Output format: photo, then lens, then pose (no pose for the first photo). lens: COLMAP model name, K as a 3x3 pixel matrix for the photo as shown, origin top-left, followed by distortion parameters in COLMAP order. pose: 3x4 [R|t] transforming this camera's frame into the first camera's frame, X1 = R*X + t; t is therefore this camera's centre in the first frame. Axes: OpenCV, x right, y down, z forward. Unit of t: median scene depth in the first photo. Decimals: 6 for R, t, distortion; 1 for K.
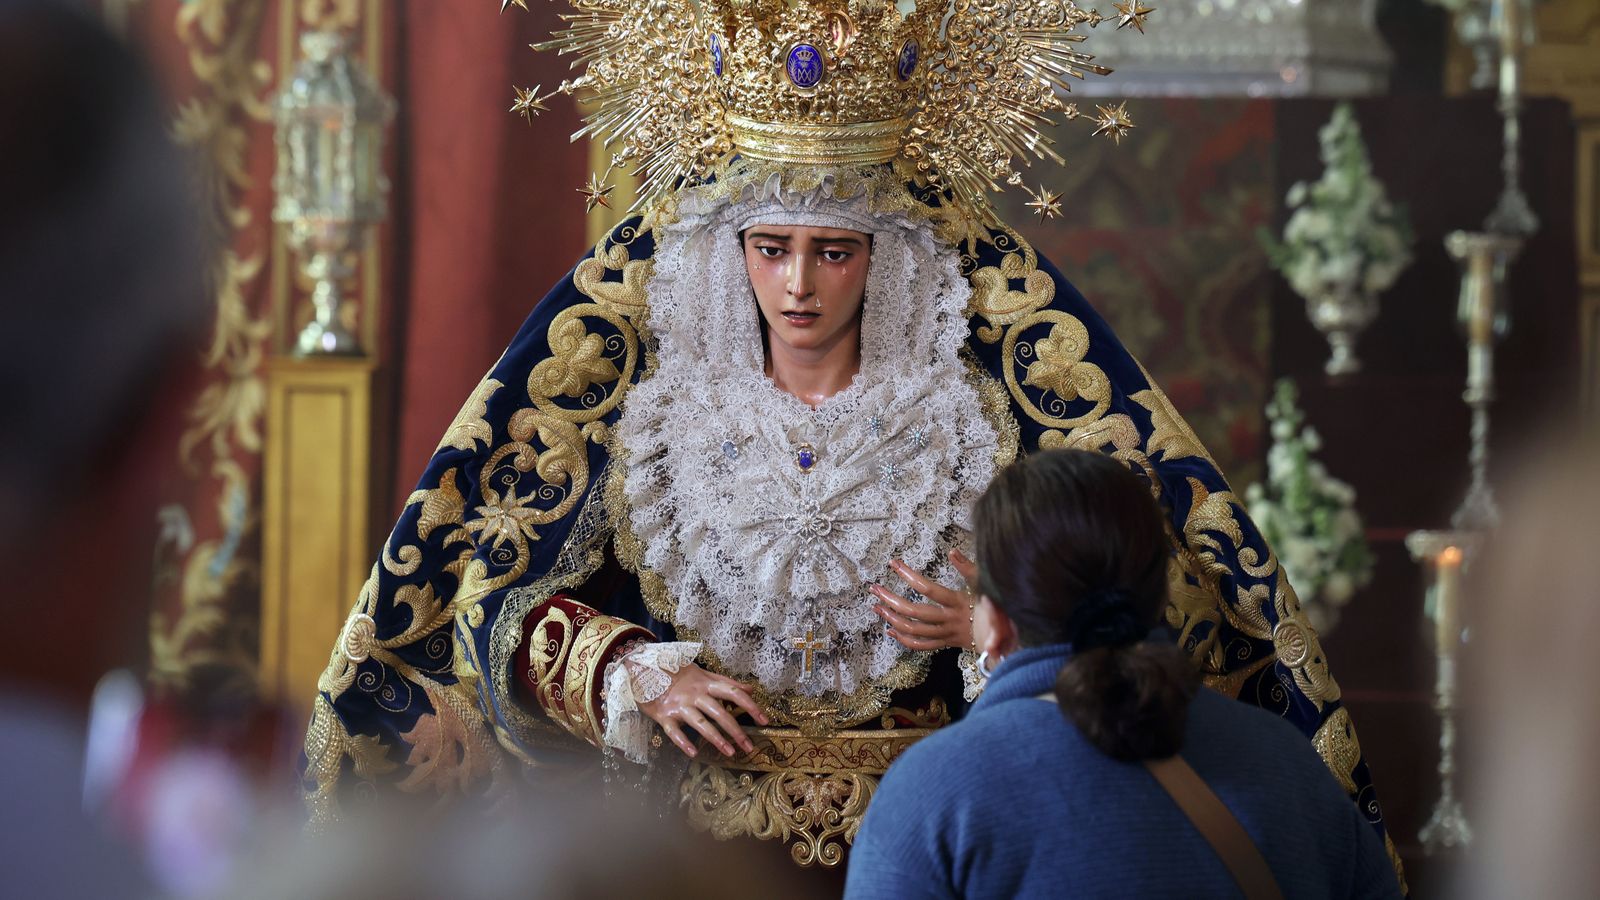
lens RADIAL K [[5143.0, 0, 800.0], [0, 5143.0, 450.0], [0, 0, 1]] dist [-0.068636, -1.694410]
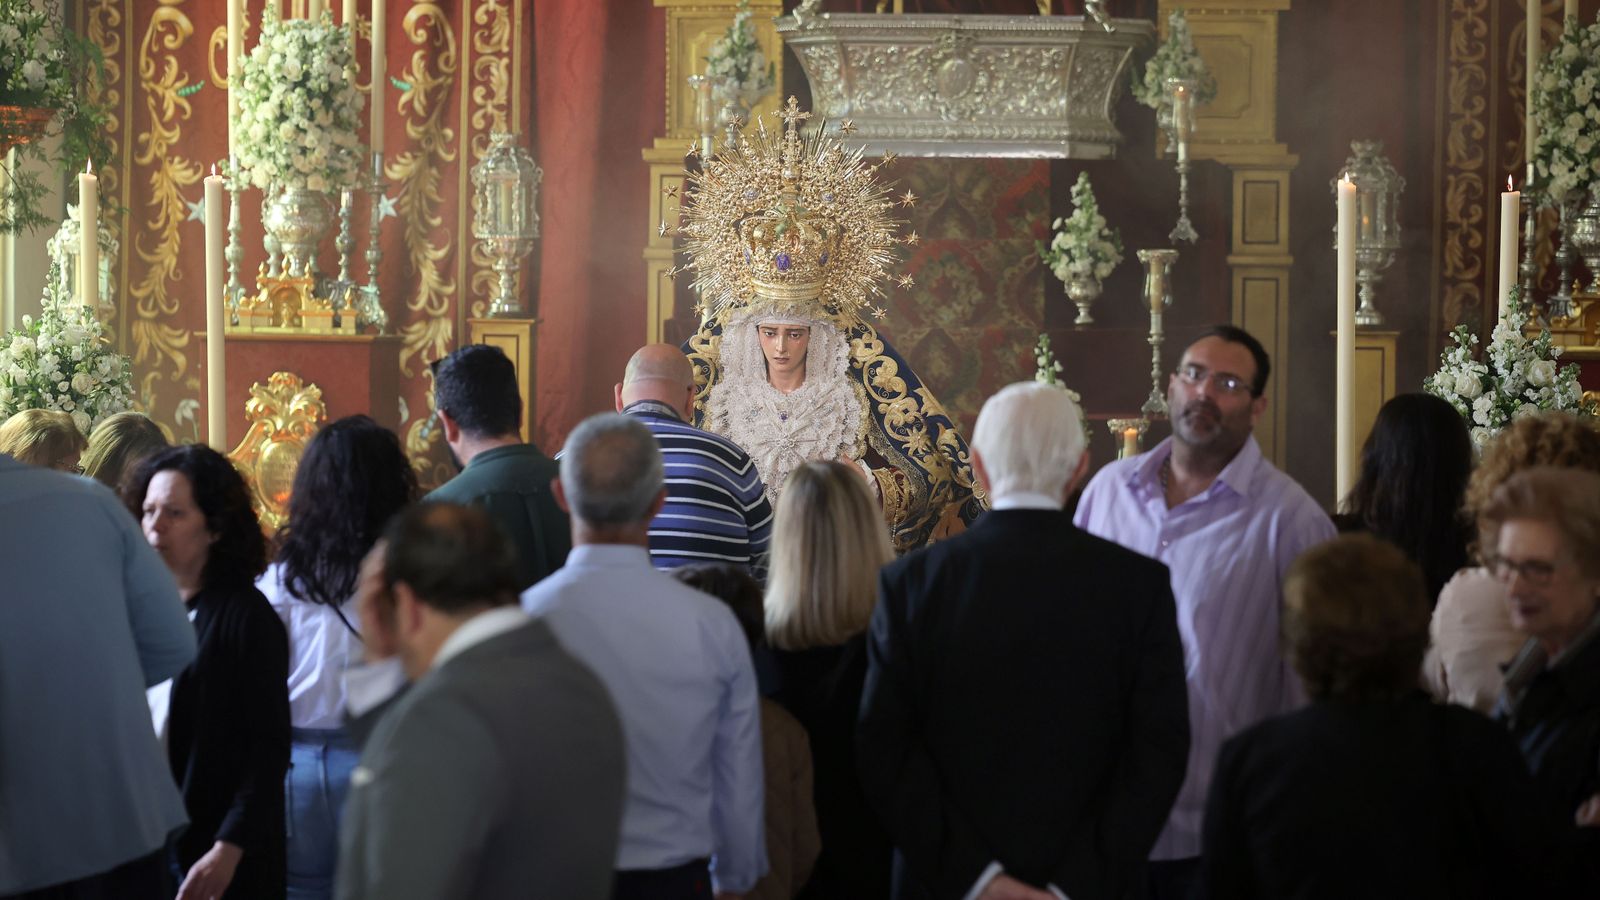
lens RADIAL K [[5143.0, 0, 800.0], [0, 5143.0, 450.0], [0, 0, 1]] dist [-0.068636, -1.694410]
pose [[0.999959, -0.005773, 0.007011, -0.008538], [0.005502, 0.999259, 0.038096, -0.076103], [-0.007226, -0.038056, 0.999249, -1.472966]]
